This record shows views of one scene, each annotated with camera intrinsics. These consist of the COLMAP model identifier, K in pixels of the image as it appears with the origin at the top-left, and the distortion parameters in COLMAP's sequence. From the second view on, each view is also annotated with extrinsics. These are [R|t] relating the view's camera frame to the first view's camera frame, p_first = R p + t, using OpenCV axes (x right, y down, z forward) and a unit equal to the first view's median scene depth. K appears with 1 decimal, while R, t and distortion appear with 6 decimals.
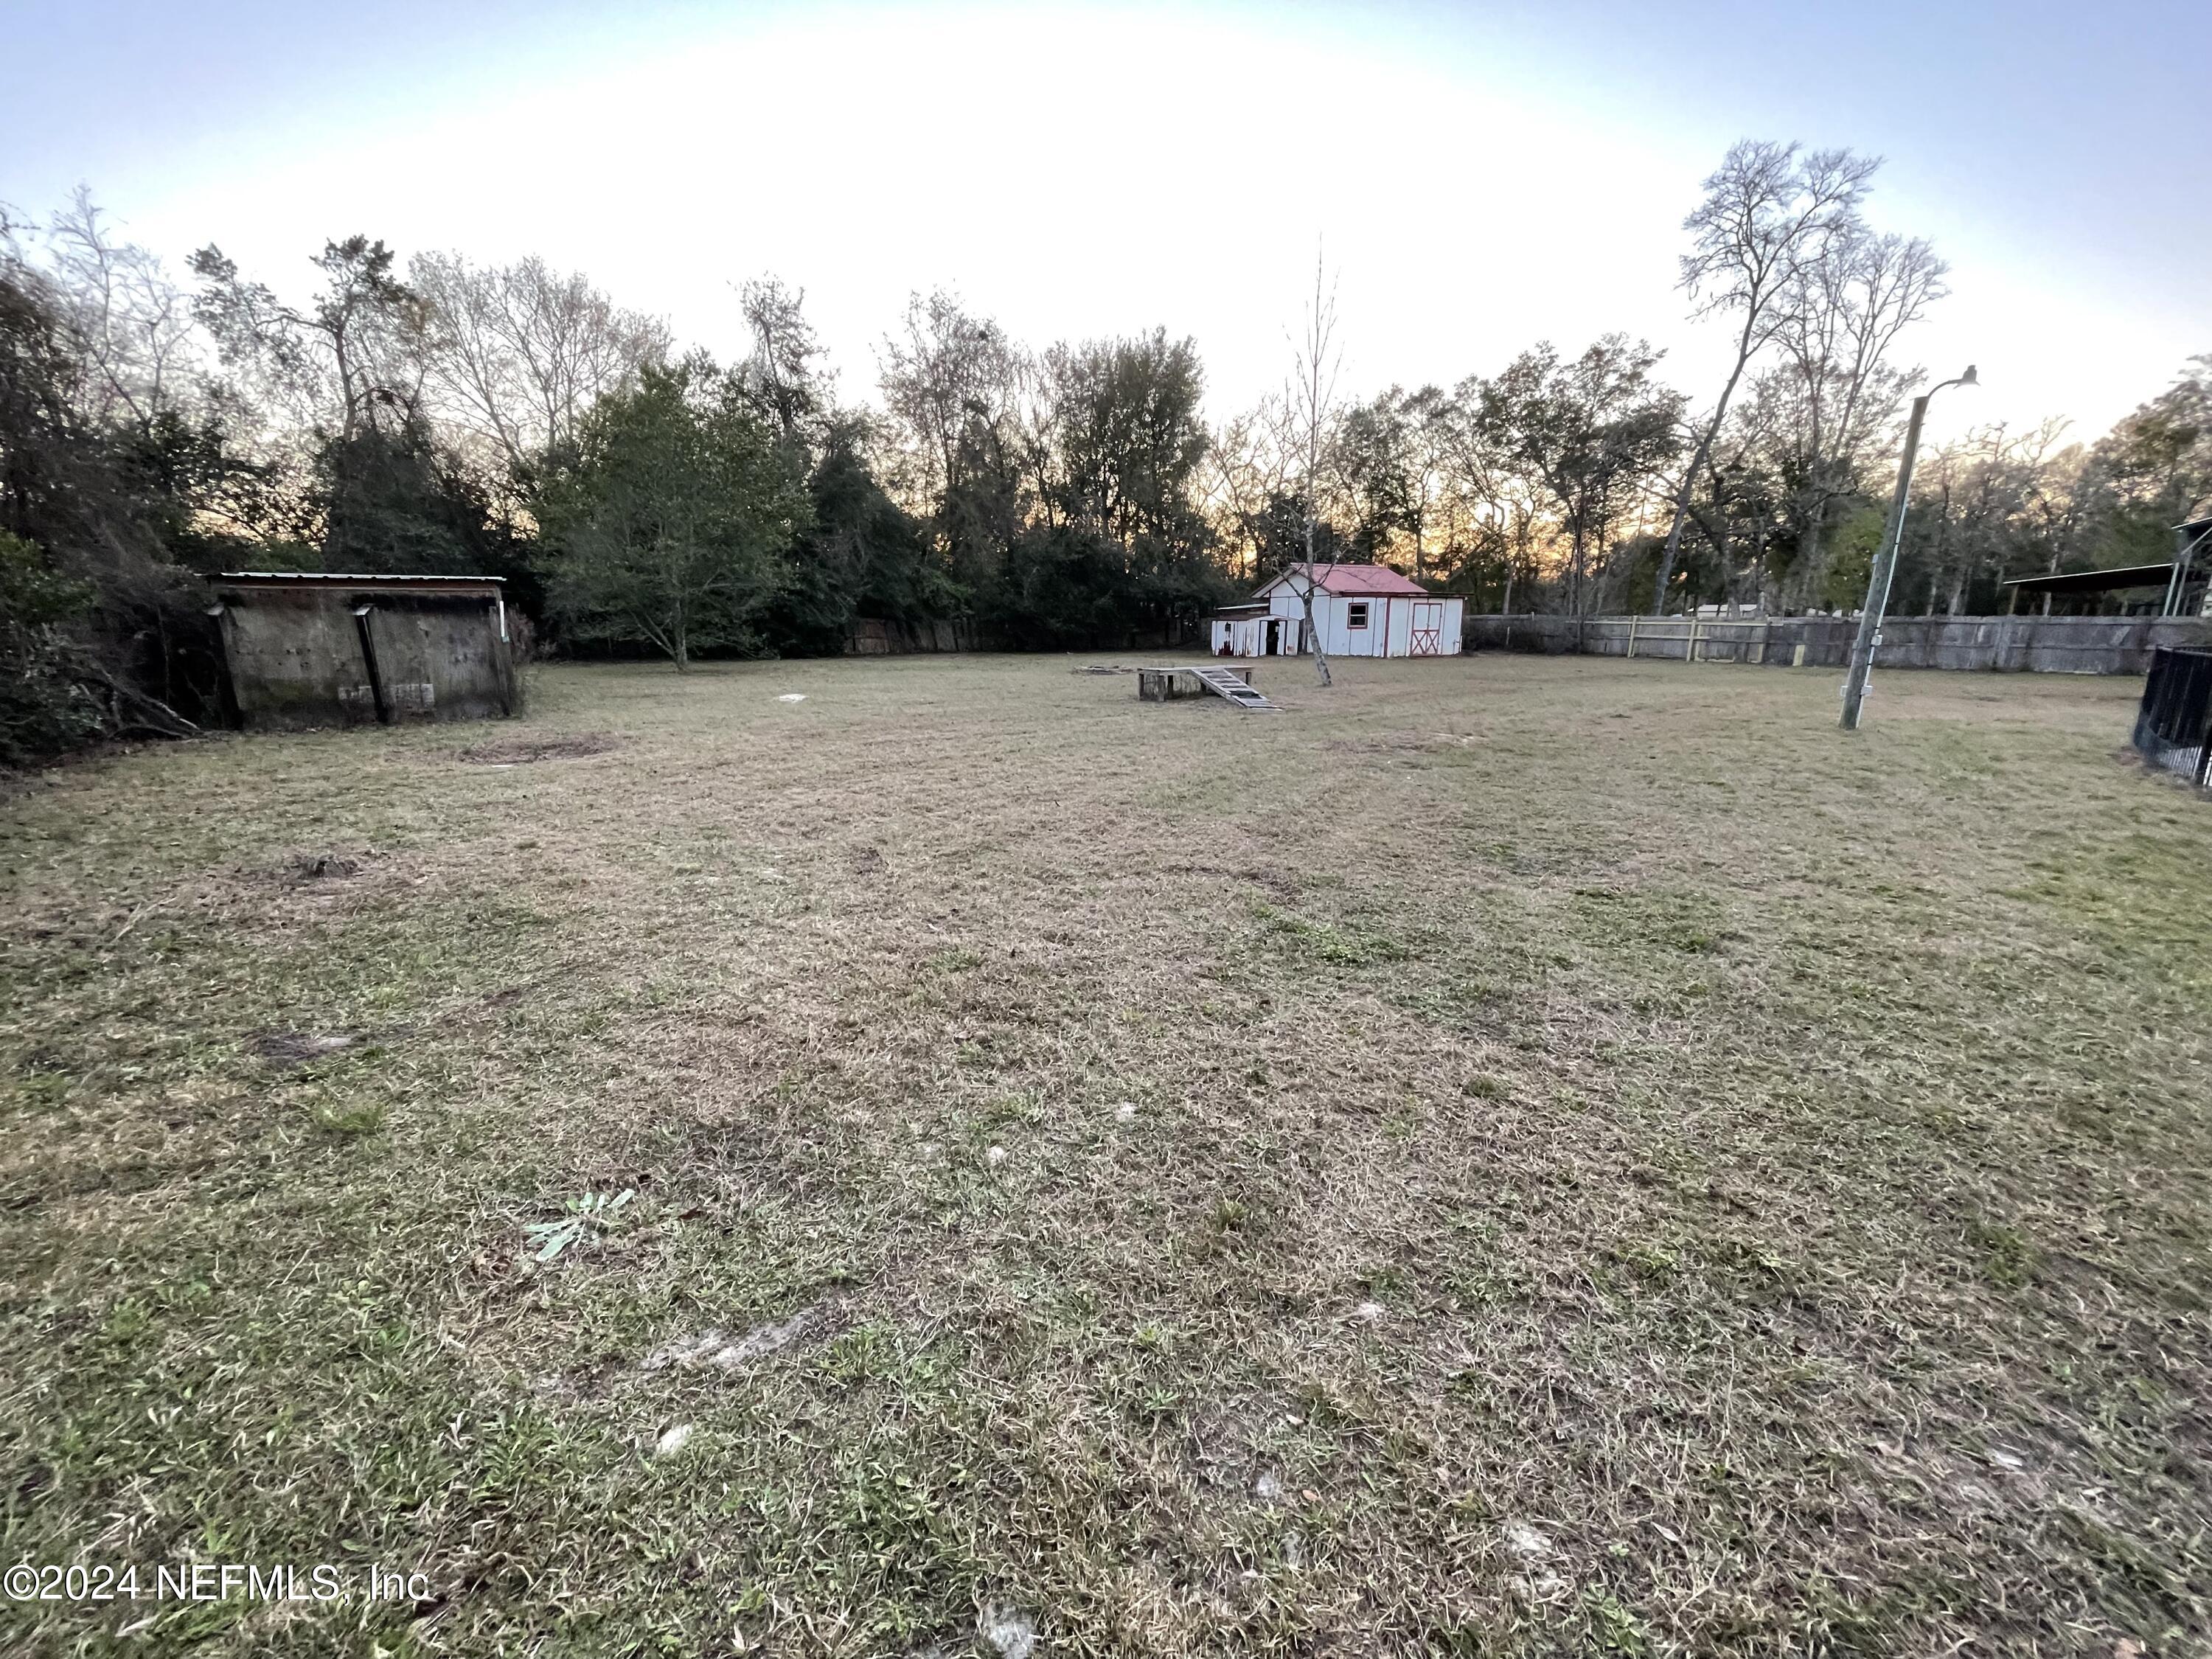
lens RADIAL K [[903.4, 0, 1098.5], [0, 903.4, 823.6], [0, 0, 1]] dist [0.000153, 0.000536]
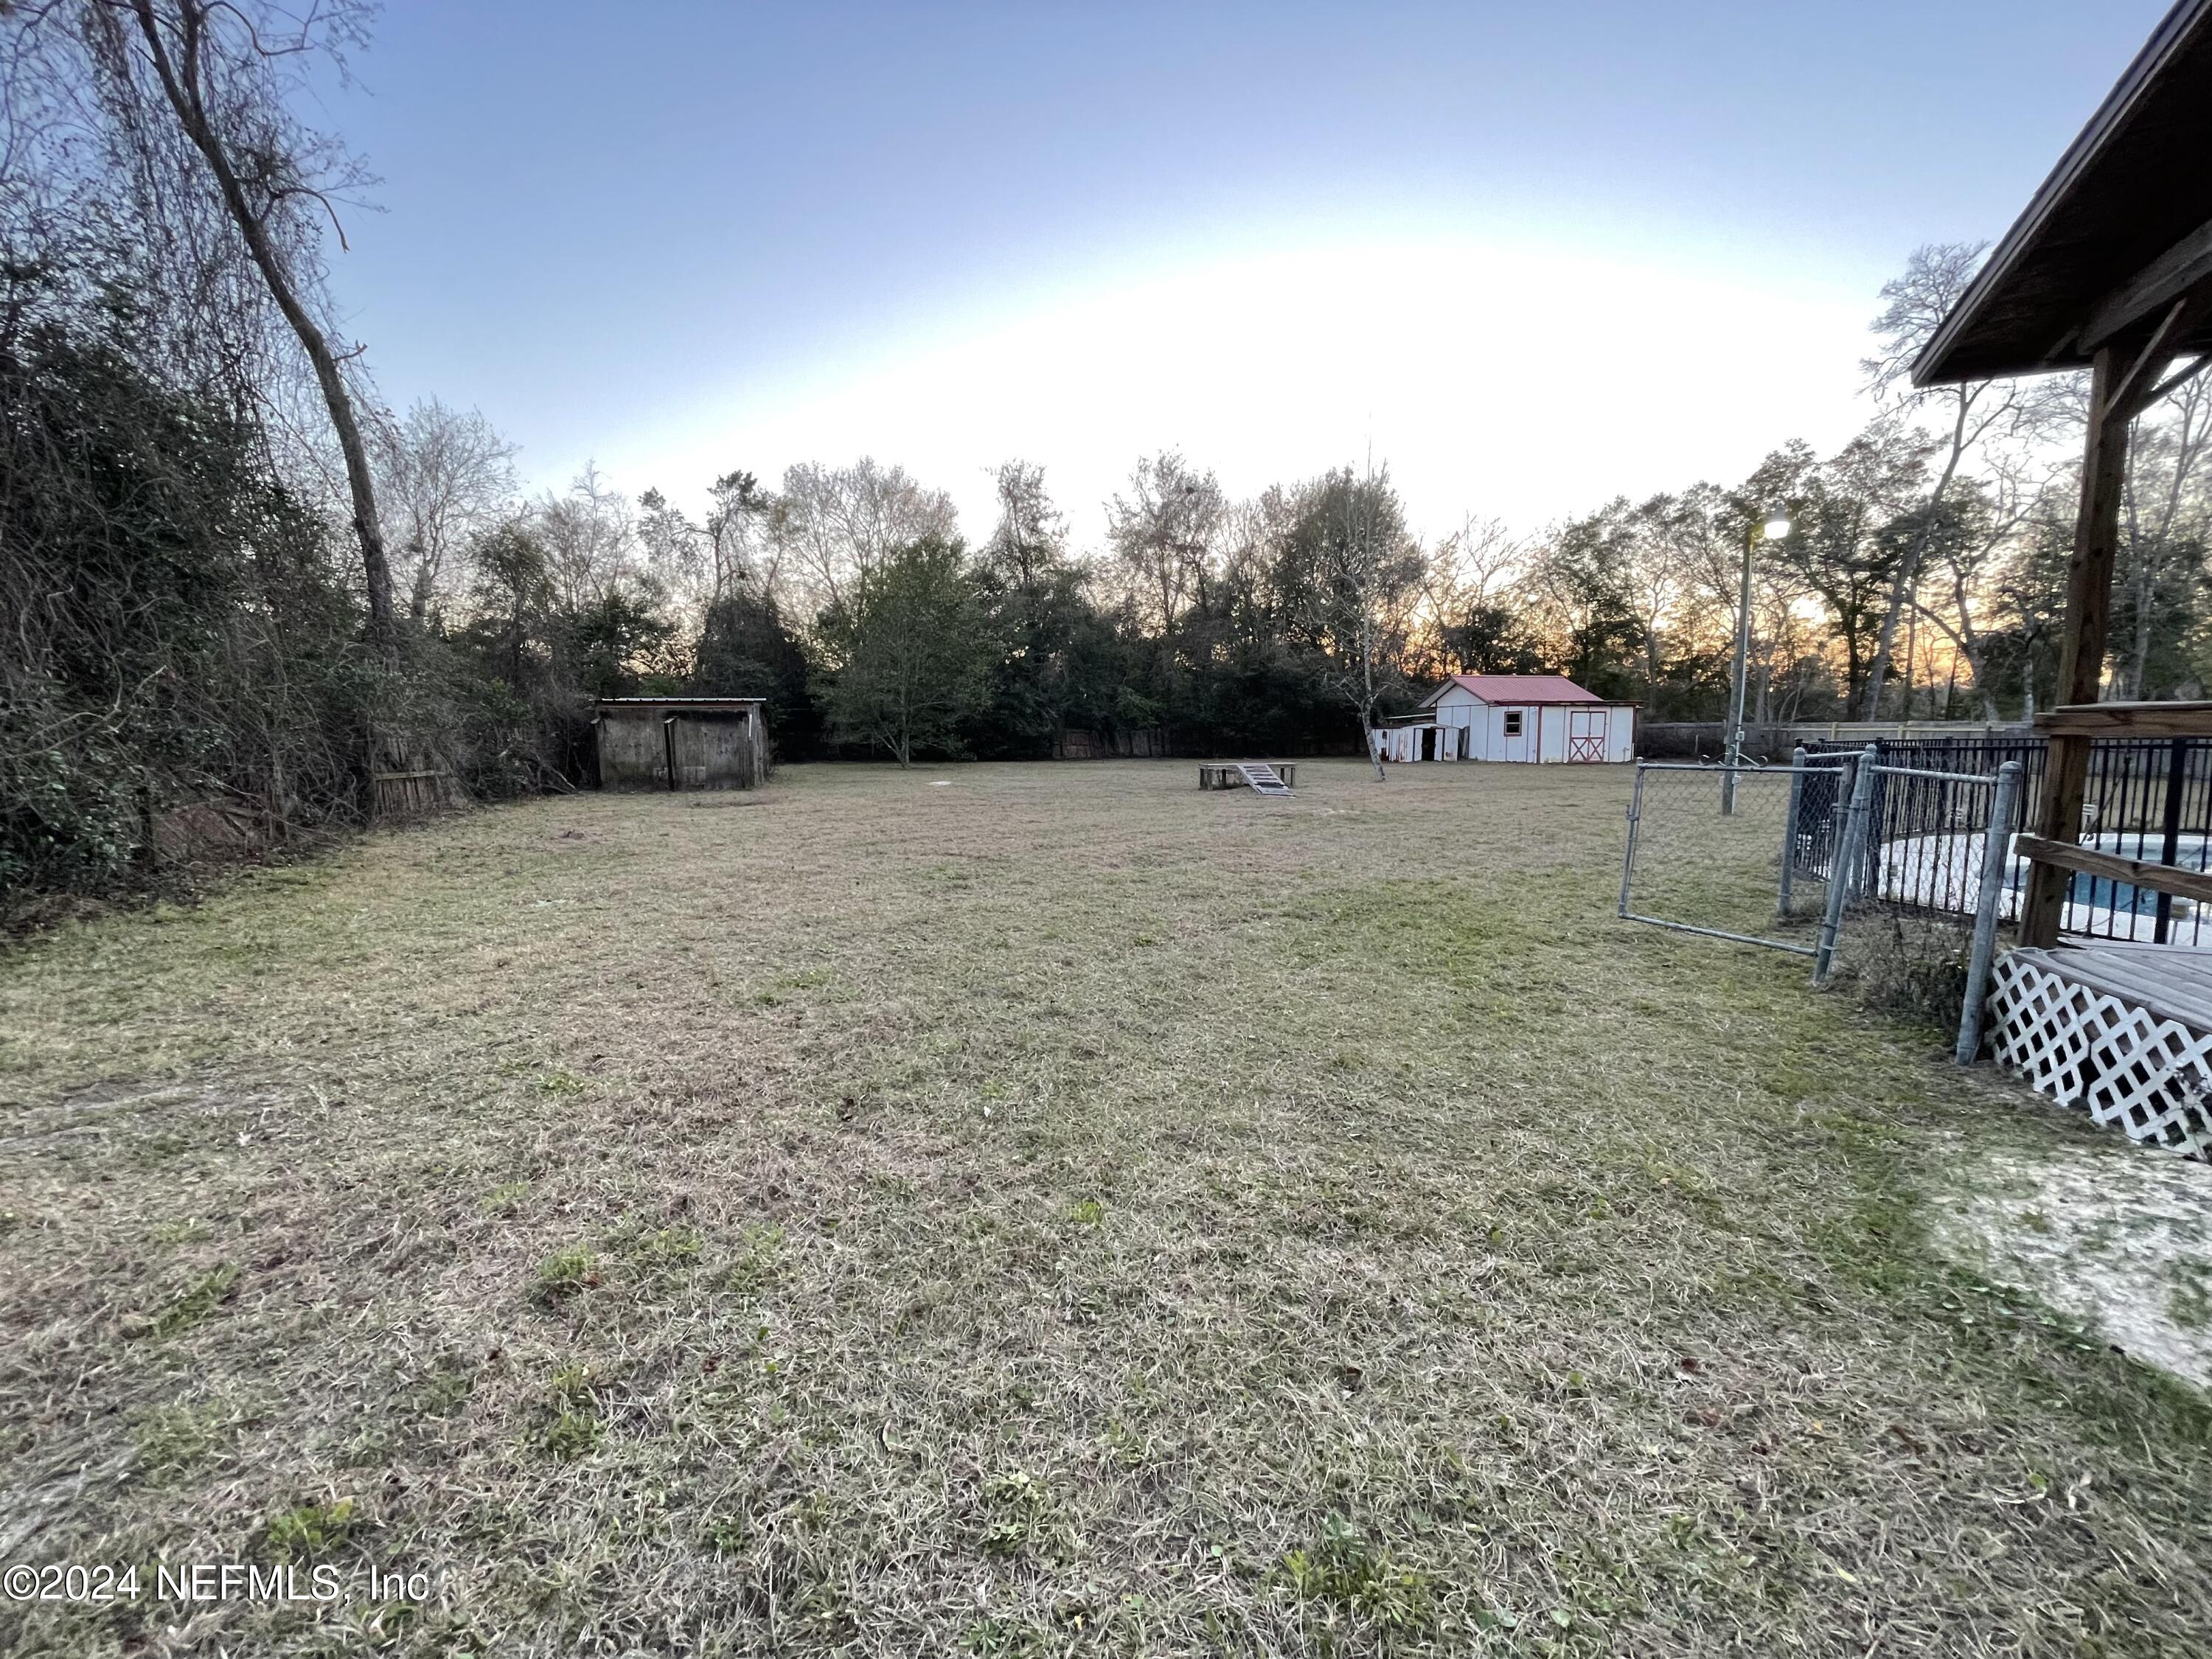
lens RADIAL K [[903.4, 0, 1098.5], [0, 903.4, 823.6], [0, 0, 1]] dist [0.000153, 0.000536]
pose [[0.951350, 0.028556, -0.306786, 0.153032], [-0.065635, 0.991625, -0.111233, 0.027928], [0.301040, 0.125957, 0.945256, -0.099226]]
